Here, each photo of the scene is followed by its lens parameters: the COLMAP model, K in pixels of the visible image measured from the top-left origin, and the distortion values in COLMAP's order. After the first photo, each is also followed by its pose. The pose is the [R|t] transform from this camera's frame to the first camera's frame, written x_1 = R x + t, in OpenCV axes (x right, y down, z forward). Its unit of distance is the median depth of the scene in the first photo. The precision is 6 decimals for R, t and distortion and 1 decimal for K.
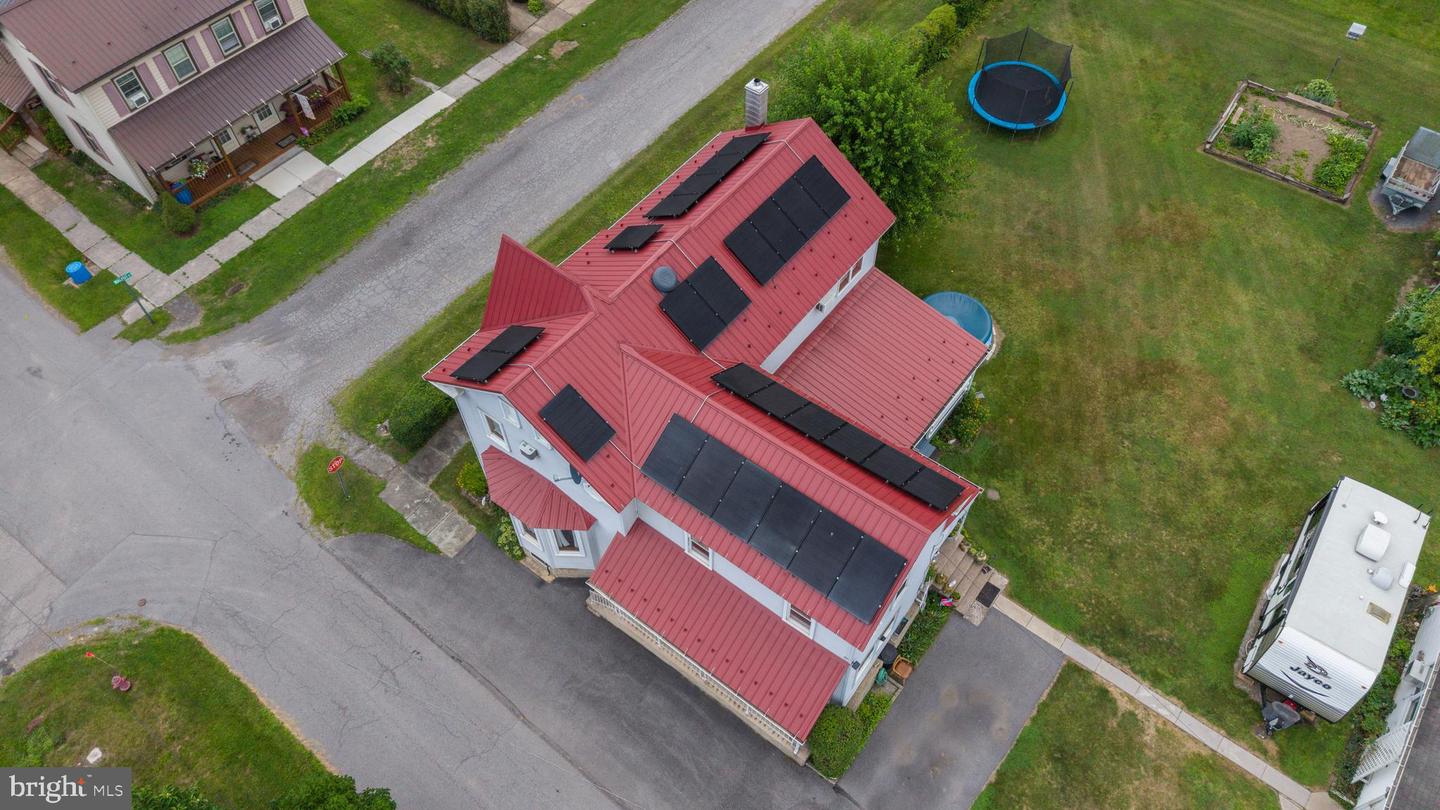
lens RADIAL K [[957.1, 0, 724.0], [0, 957.1, 408.4], [0, 0, 1]] dist [0.070625, -0.076304]
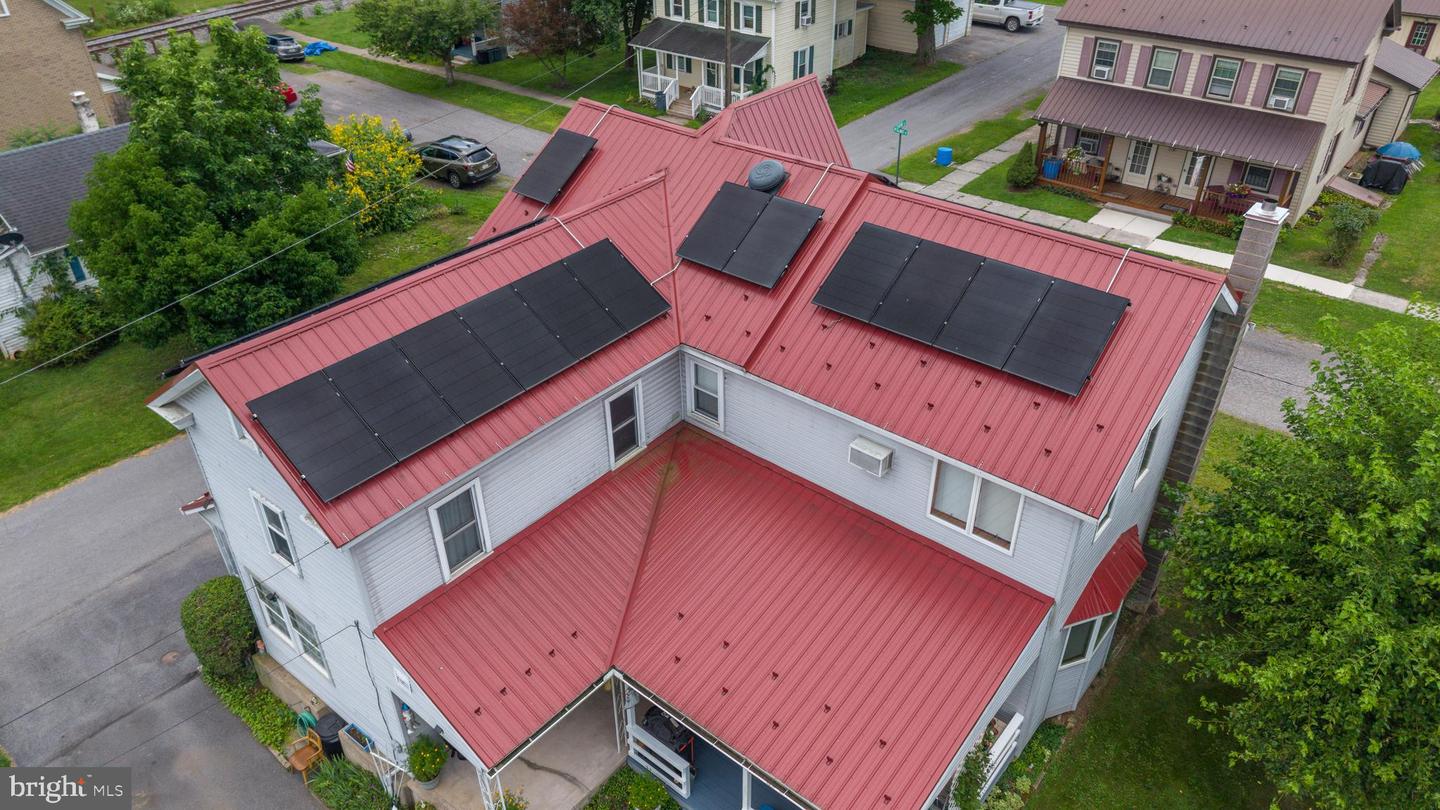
lens RADIAL K [[957.1, 0, 724.0], [0, 957.1, 408.4], [0, 0, 1]] dist [0.070625, -0.076304]
pose [[-0.039834, 0.565560, -0.823745, 0.416722], [-0.809744, 0.464740, 0.358234, -0.195962], [0.585430, 0.681292, 0.439446, 0.559427]]
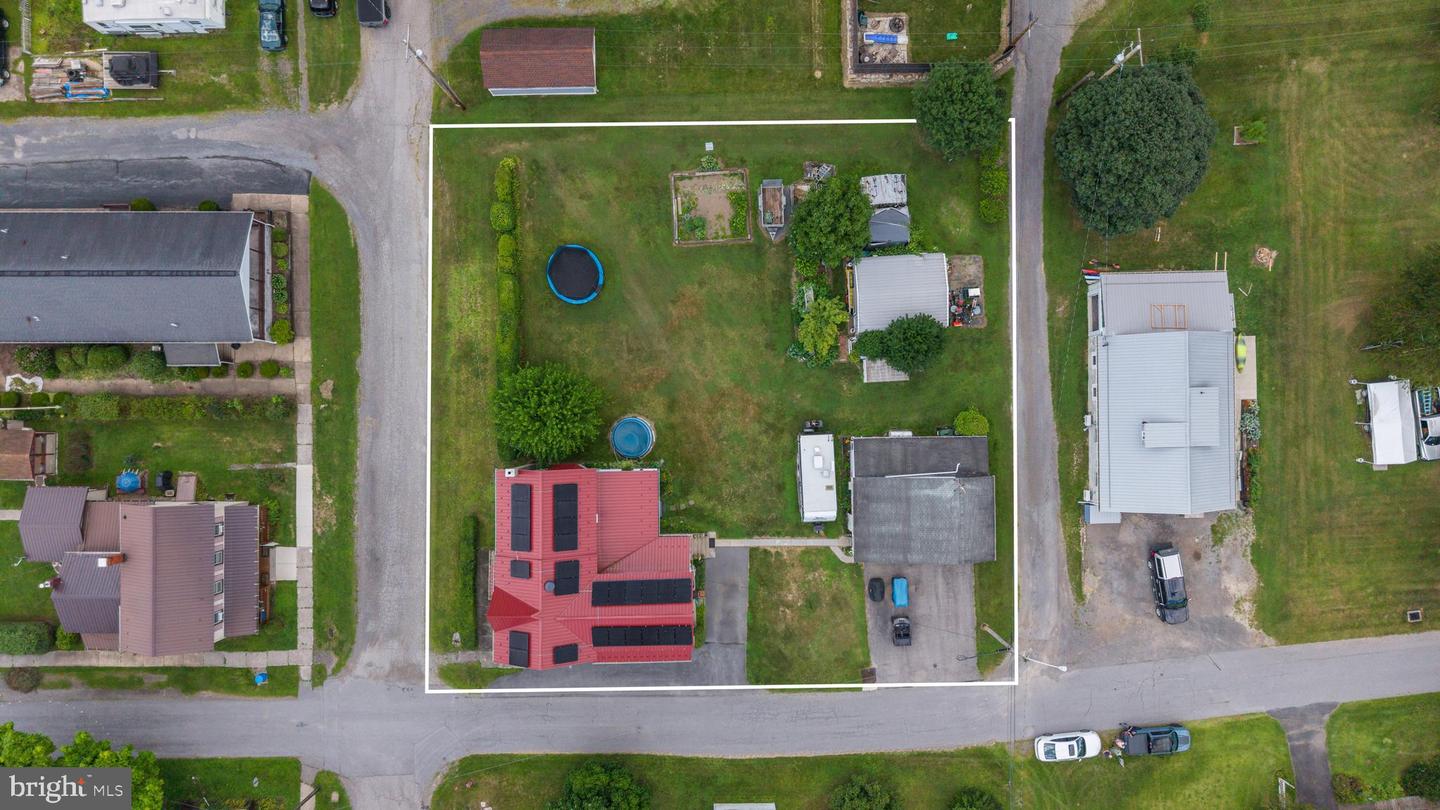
lens RADIAL K [[957.1, 0, 724.0], [0, 957.1, 408.4], [0, 0, 1]] dist [0.070625, -0.076304]
pose [[0.788858, -0.614209, 0.021205, 0.369521], [0.493381, 0.653491, 0.574043, -1.158233], [-0.366440, -0.442377, 0.818550, -0.710464]]
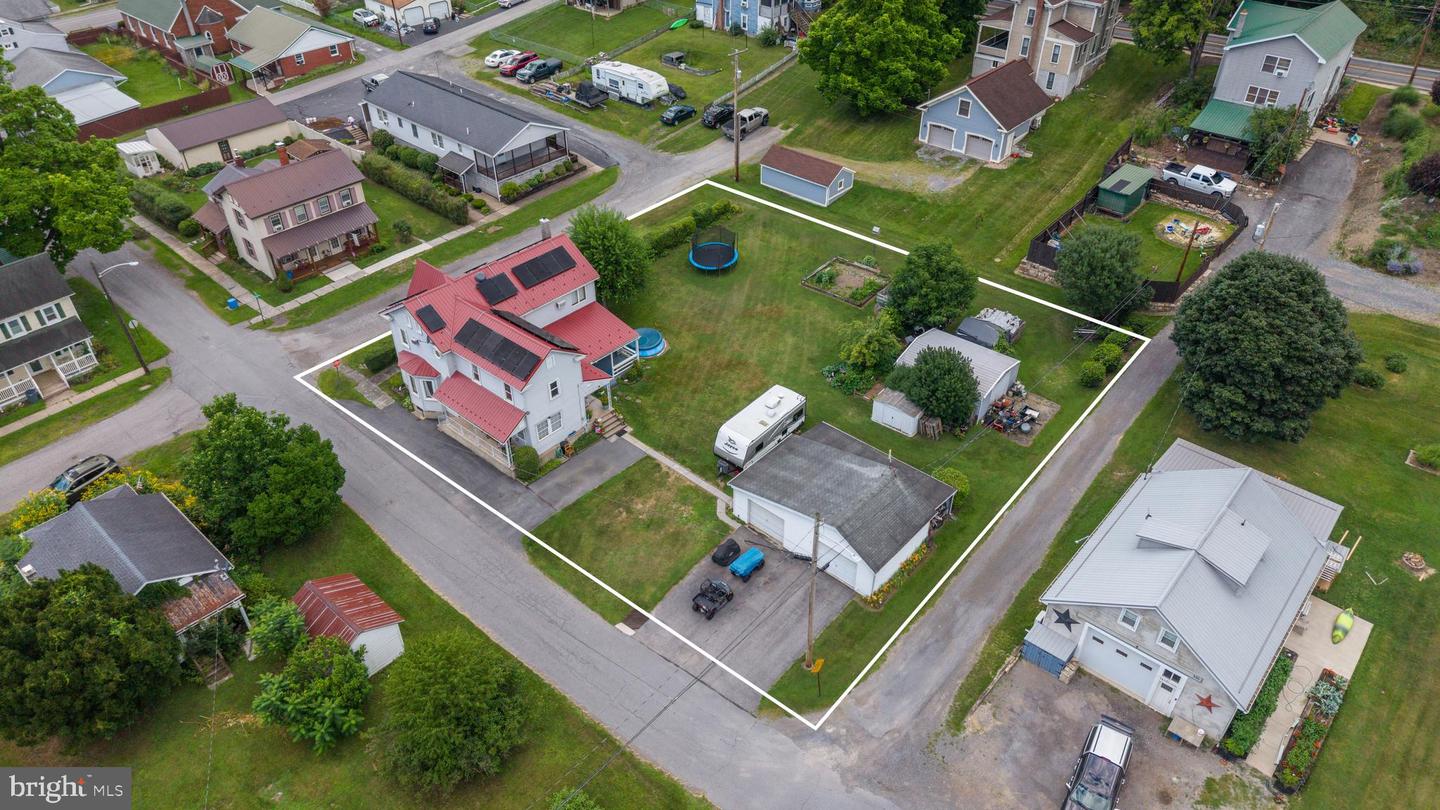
lens RADIAL K [[957.1, 0, 724.0], [0, 957.1, 408.4], [0, 0, 1]] dist [0.070625, -0.076304]
pose [[0.997449, 0.049371, -0.051554, 0.493896], [-0.062378, 0.953994, -0.293266, 0.610634], [0.034703, 0.295733, 0.954640, -0.863551]]
